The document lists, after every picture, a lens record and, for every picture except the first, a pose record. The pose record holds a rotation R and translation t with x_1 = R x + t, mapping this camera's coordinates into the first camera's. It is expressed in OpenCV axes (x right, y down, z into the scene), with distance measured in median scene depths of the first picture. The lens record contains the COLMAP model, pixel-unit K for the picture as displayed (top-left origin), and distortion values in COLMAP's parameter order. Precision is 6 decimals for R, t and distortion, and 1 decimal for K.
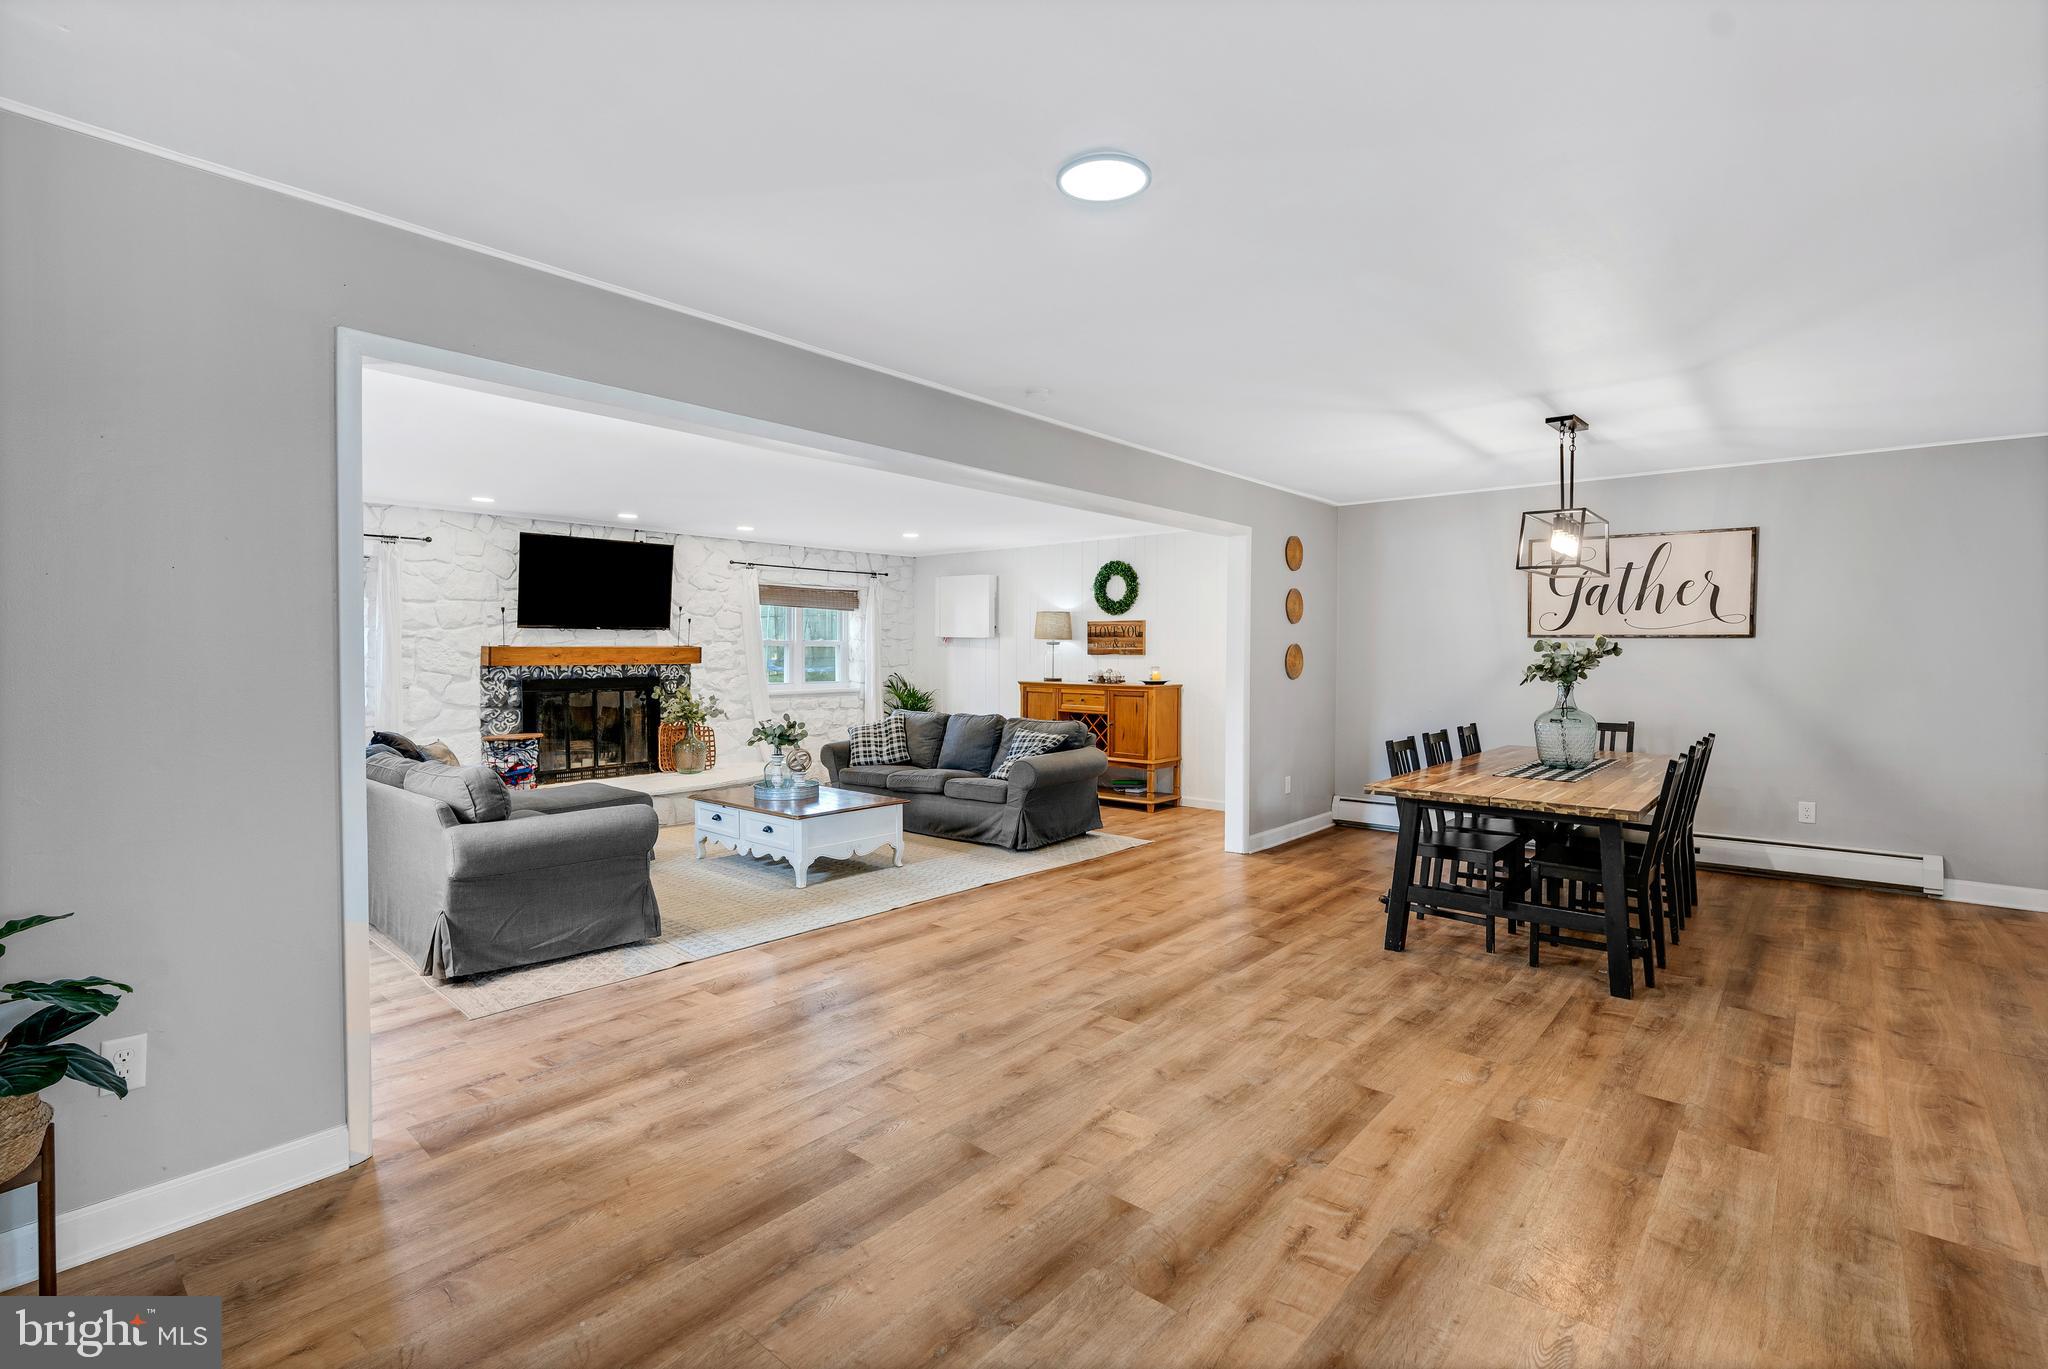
lens RADIAL K [[944.9, 0, 1022.8], [0, 944.9, 677.7], [0, 0, 1]] dist [-0.019461, 0.011044]
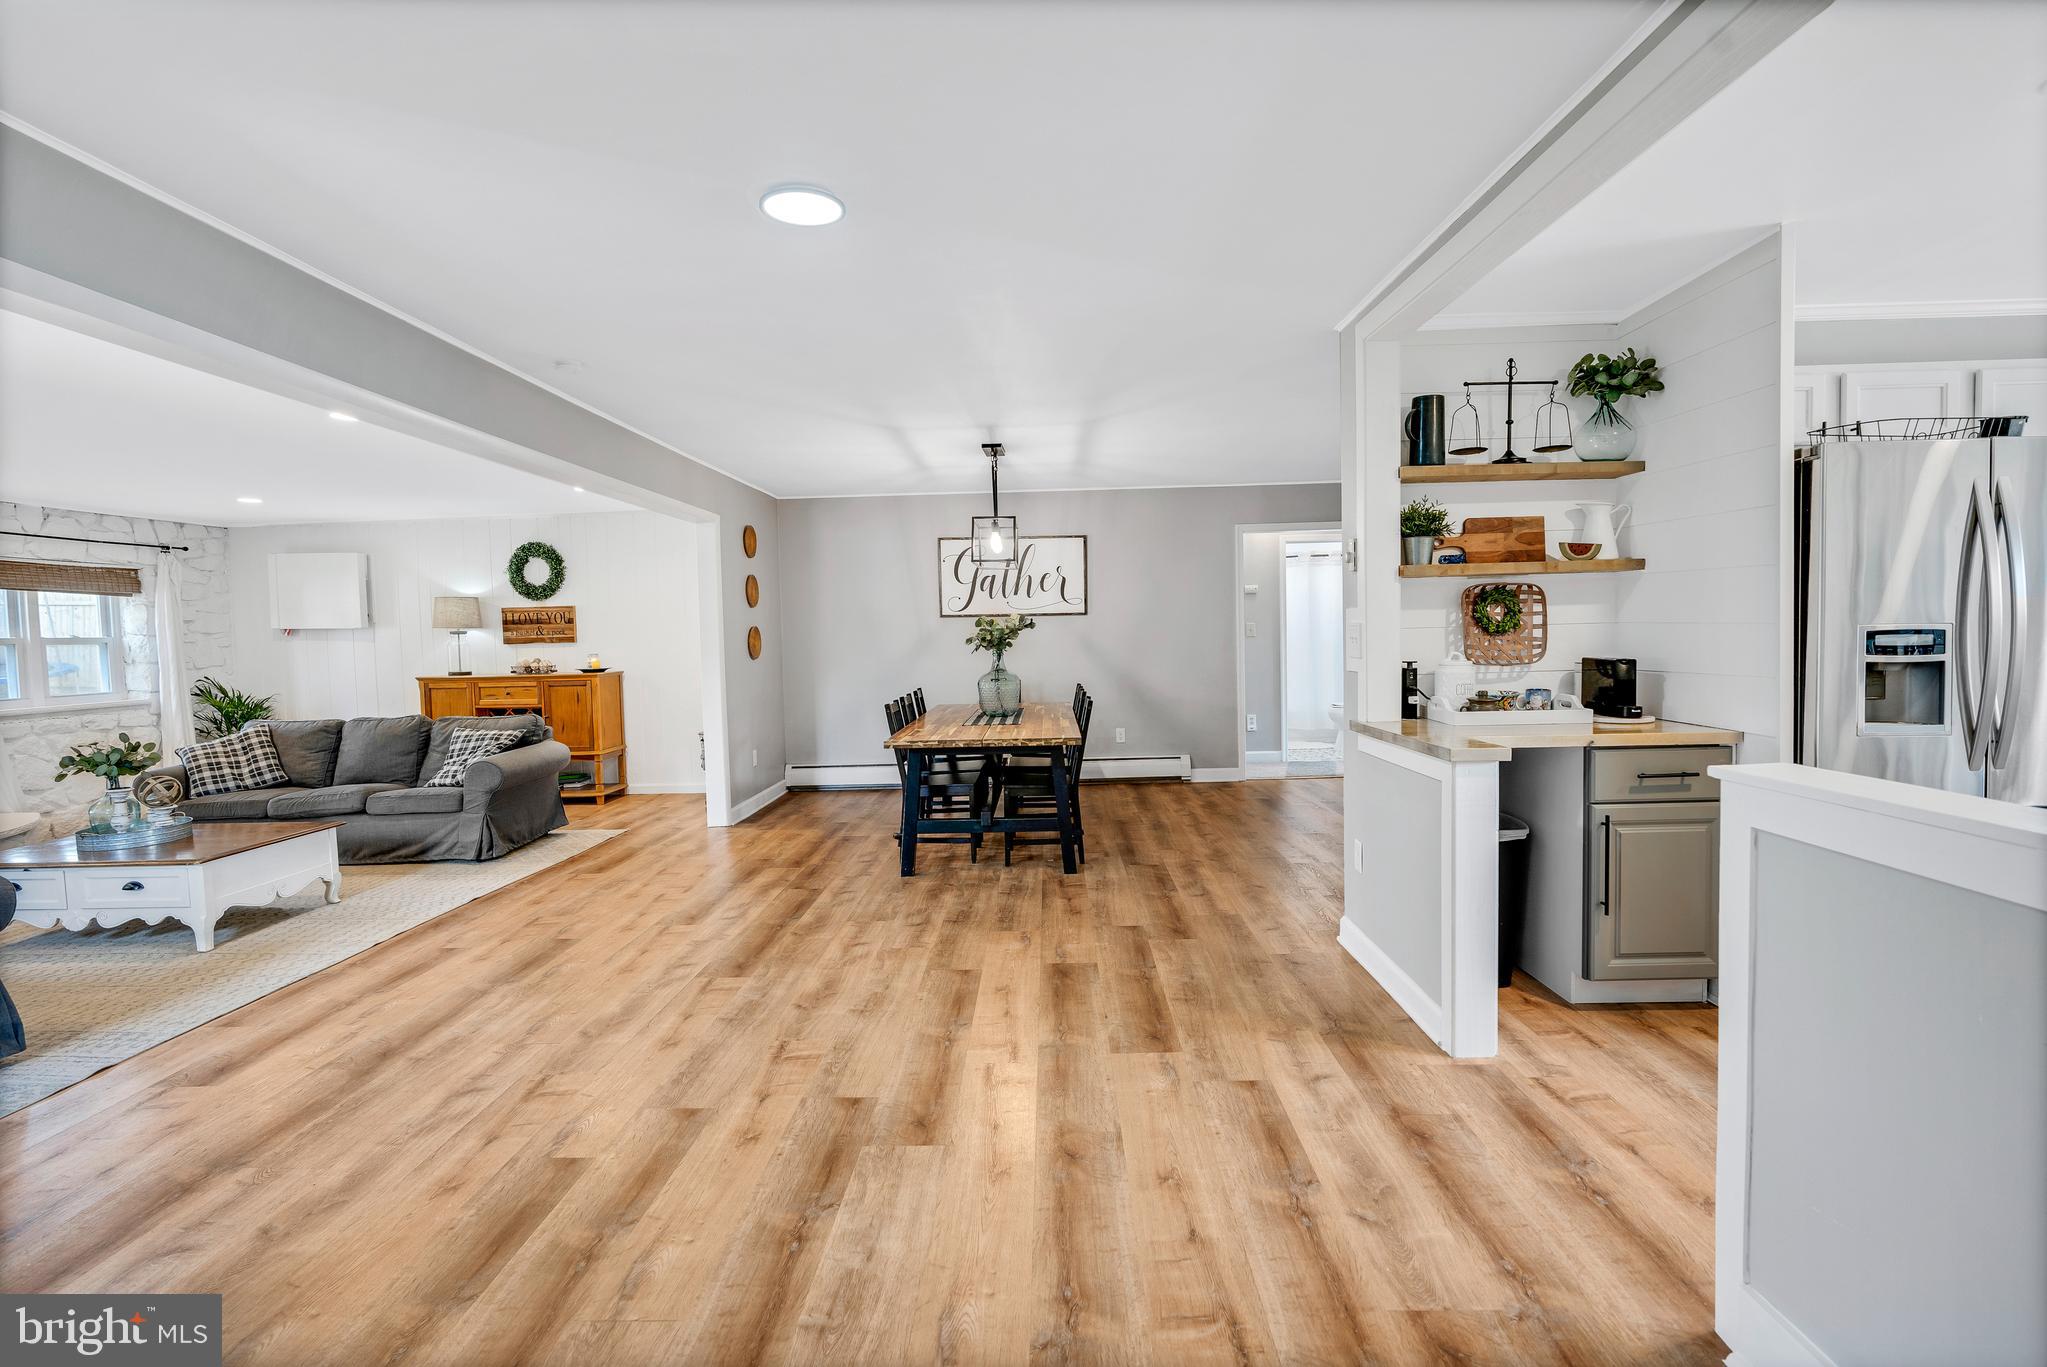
lens RADIAL K [[926.6, 0, 1023.5], [0, 926.6, 683.5], [0, 0, 1]] dist [-0.013380, 0.000306]
pose [[0.773782, -0.057605, 0.630827, -0.166003], [0.044098, 0.998339, 0.037074, 0.004065], [-0.631915, -0.000869, 0.775037, -0.010268]]
